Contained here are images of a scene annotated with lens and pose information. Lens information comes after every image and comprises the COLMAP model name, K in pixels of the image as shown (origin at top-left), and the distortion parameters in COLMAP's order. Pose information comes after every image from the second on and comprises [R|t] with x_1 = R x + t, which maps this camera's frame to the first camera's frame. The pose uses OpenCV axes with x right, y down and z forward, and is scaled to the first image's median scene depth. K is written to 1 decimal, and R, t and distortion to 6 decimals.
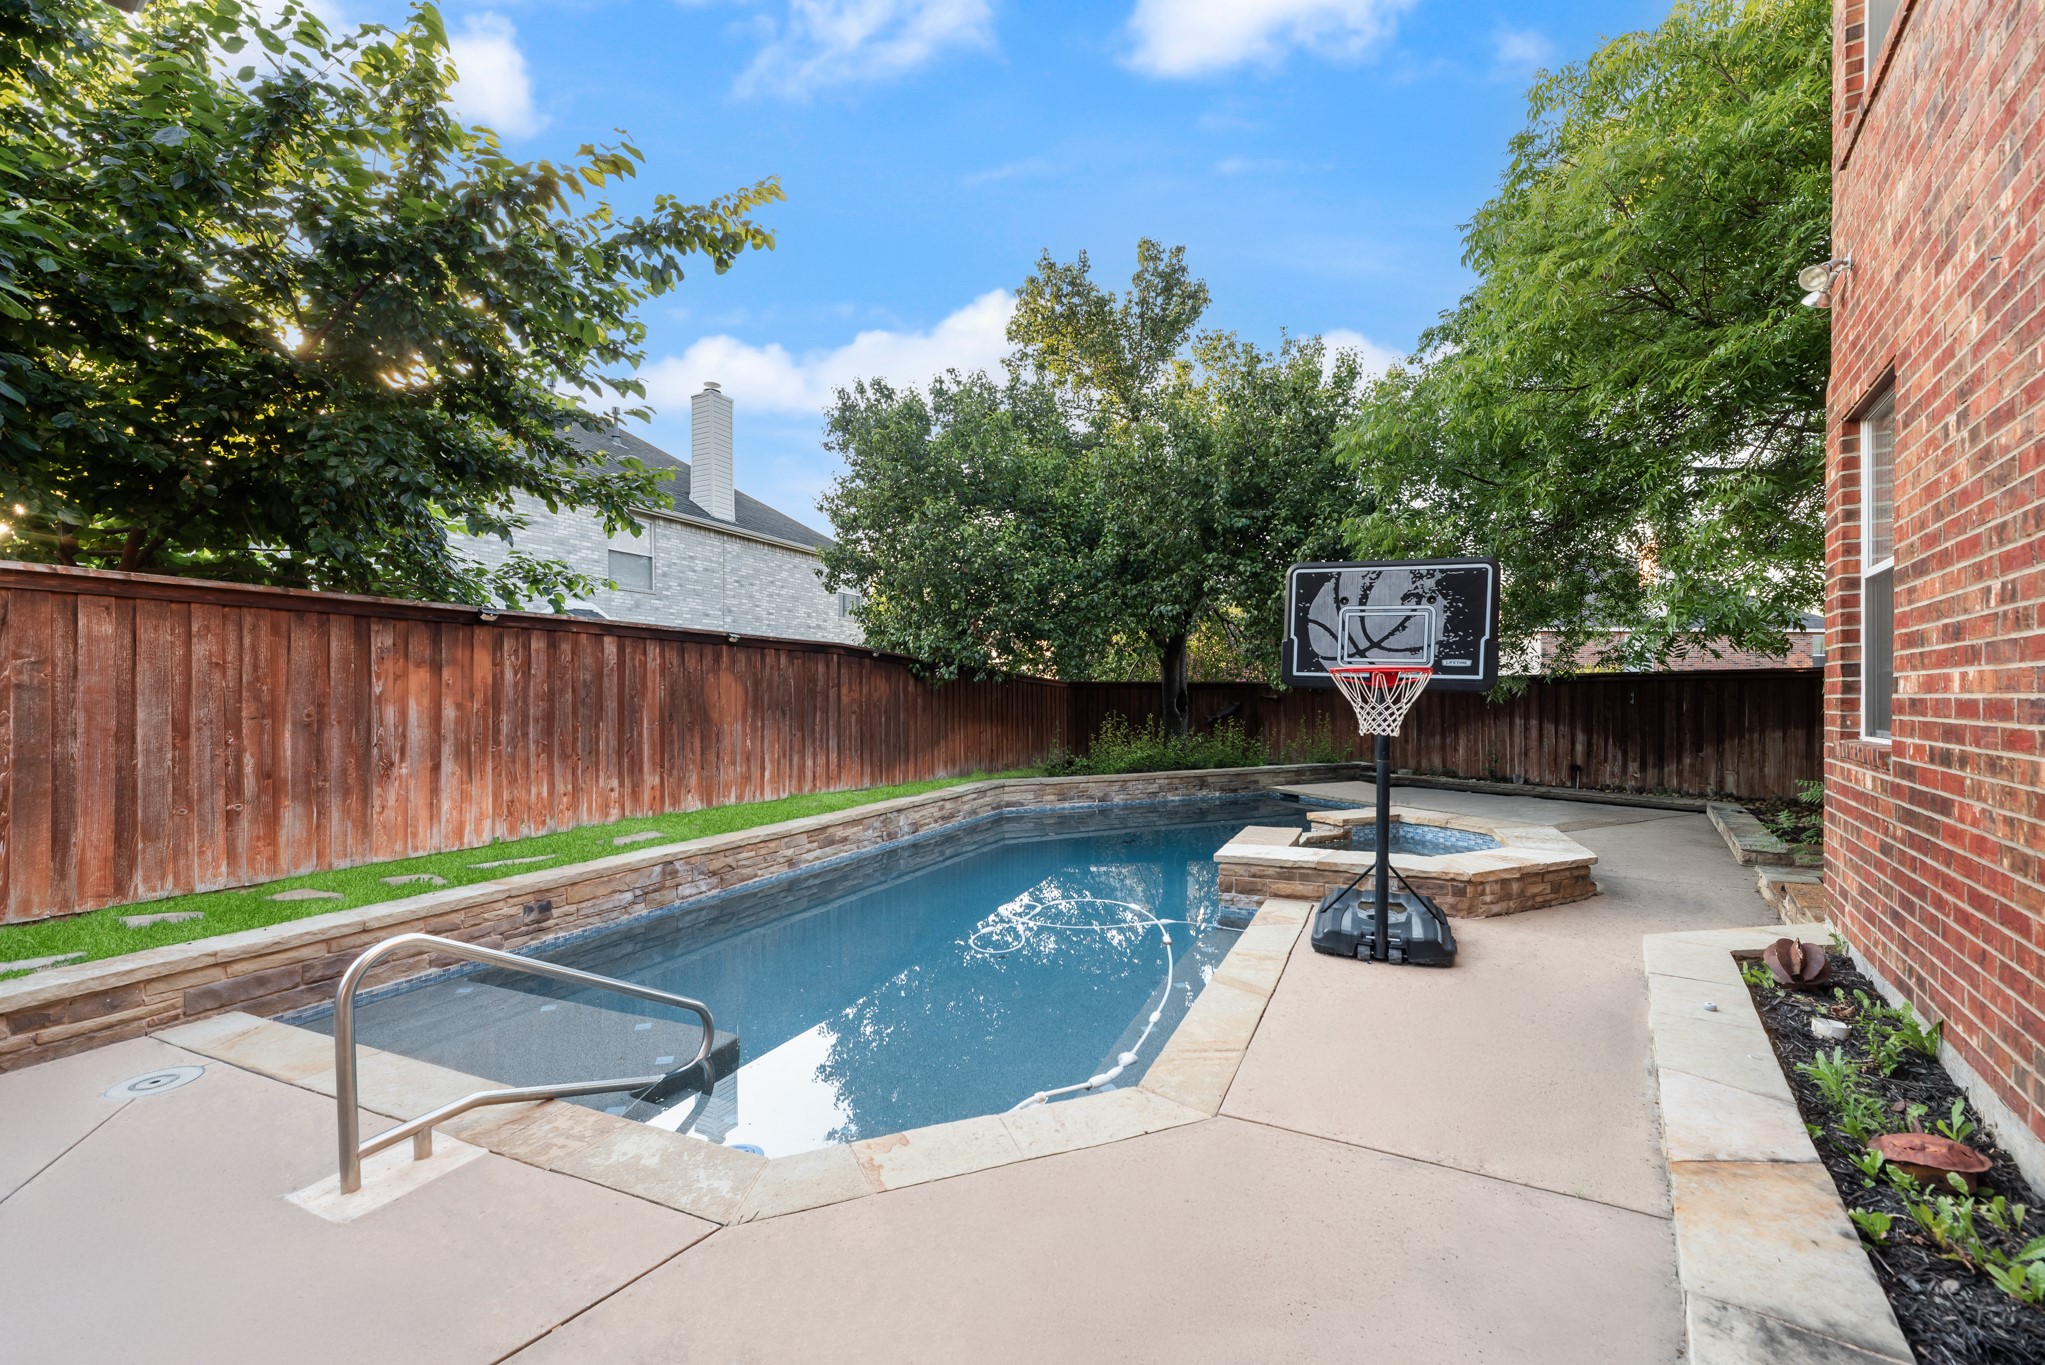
lens RADIAL K [[859.9, 0, 1059.1], [0, 859.9, 668.4], [0, 0, 1]] dist [-0.002930, 0.000557]
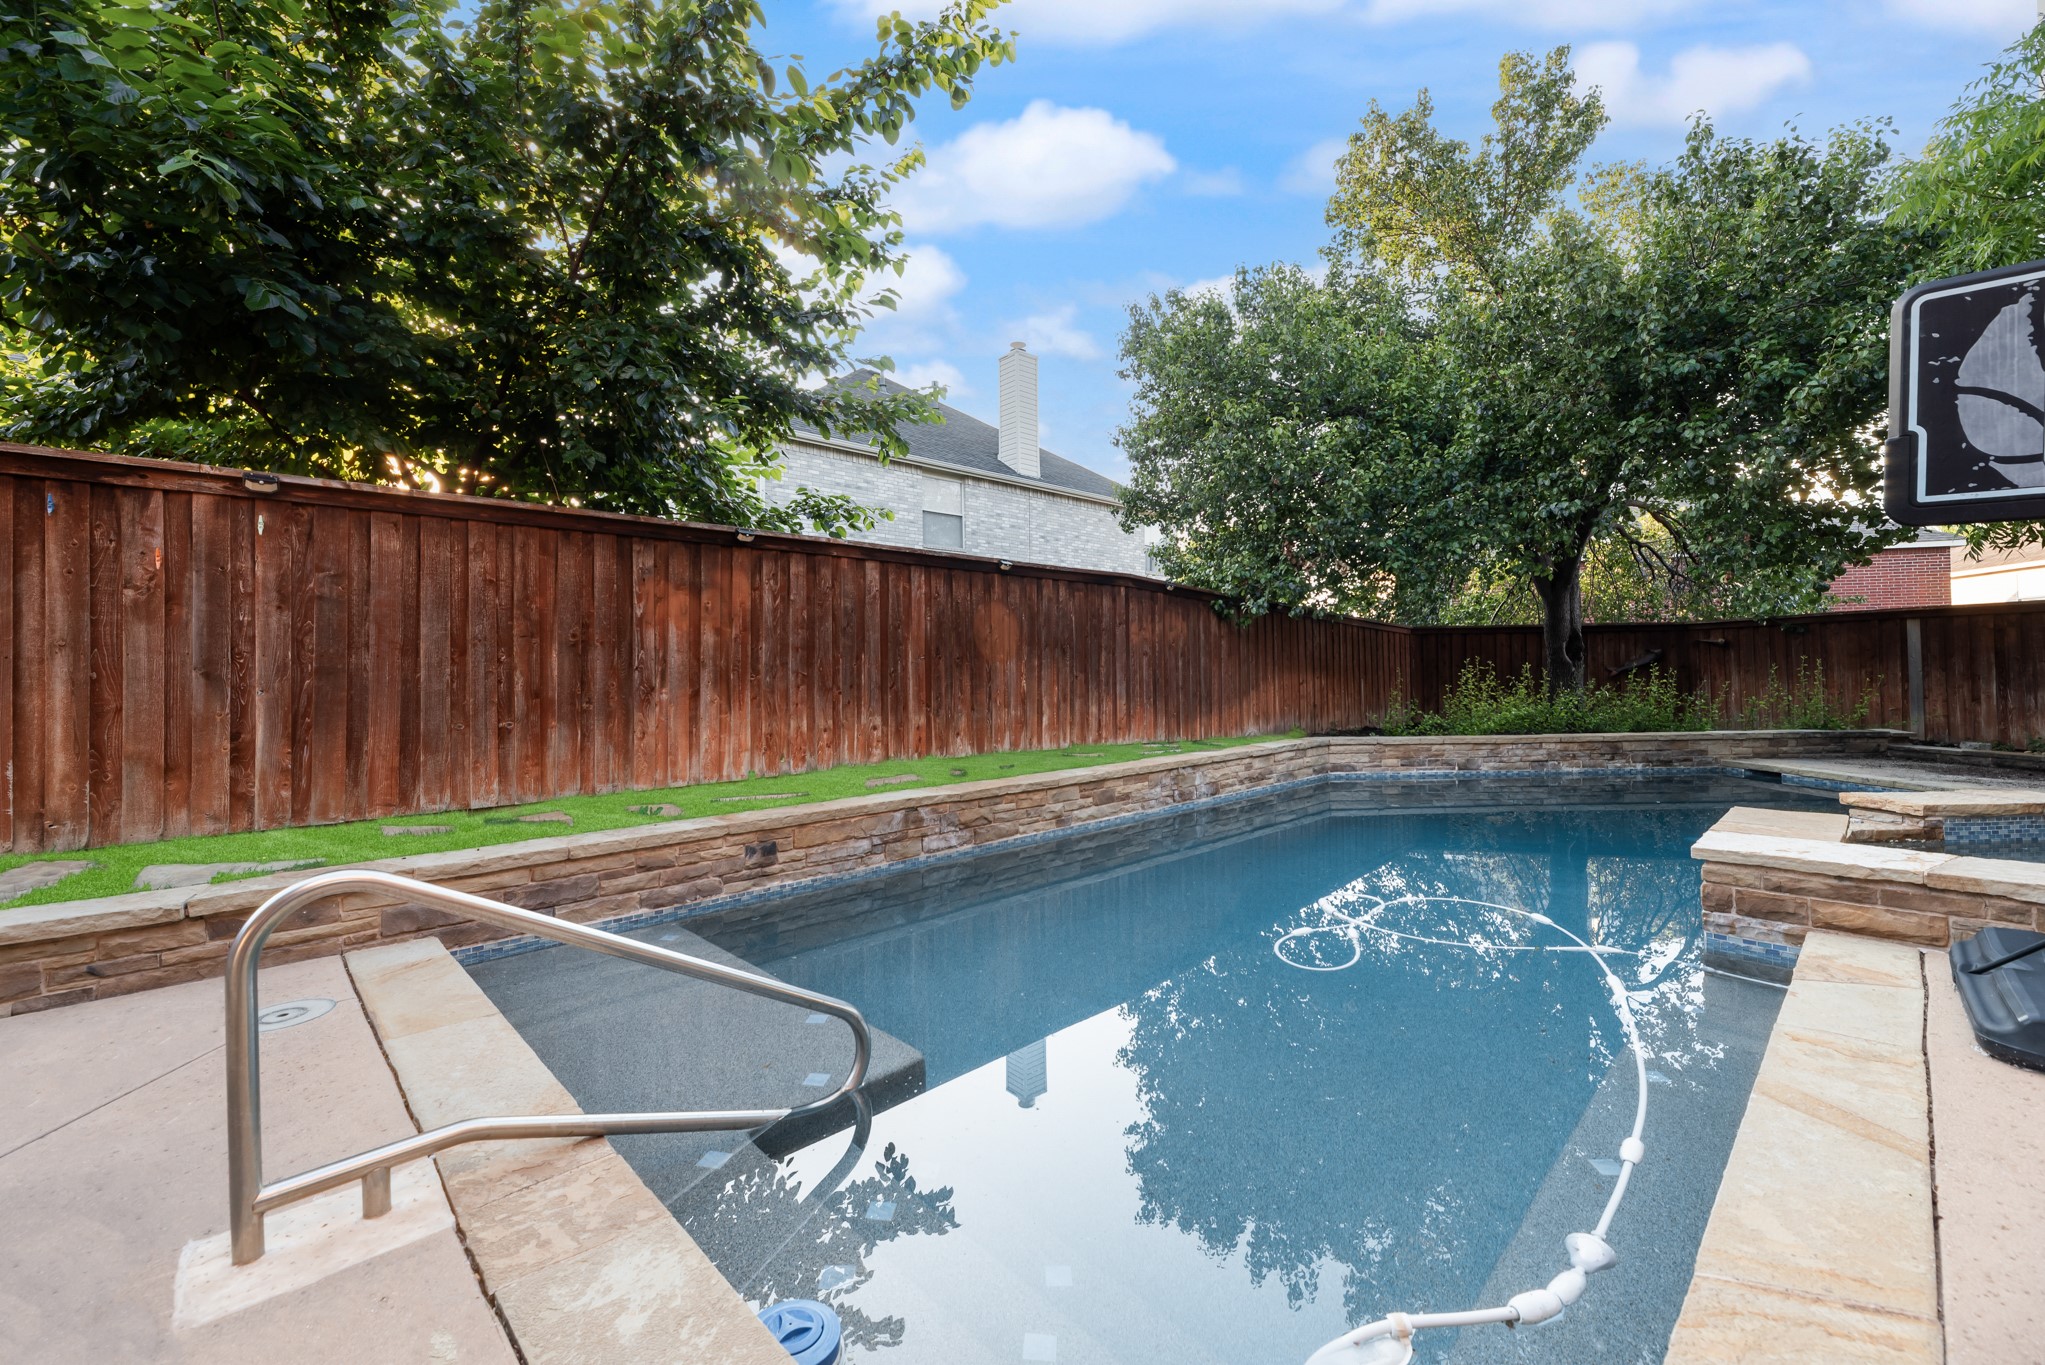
lens RADIAL K [[835.2, 0, 1045.4], [0, 835.2, 653.8], [0, 0, 1]] dist [-0.002477, 0.000125]
pose [[0.922712, -0.014731, -0.385209, -0.009267], [0.017979, 0.999827, 0.004831, 0.059398], [0.385071, -0.011383, 0.922817, 0.242175]]
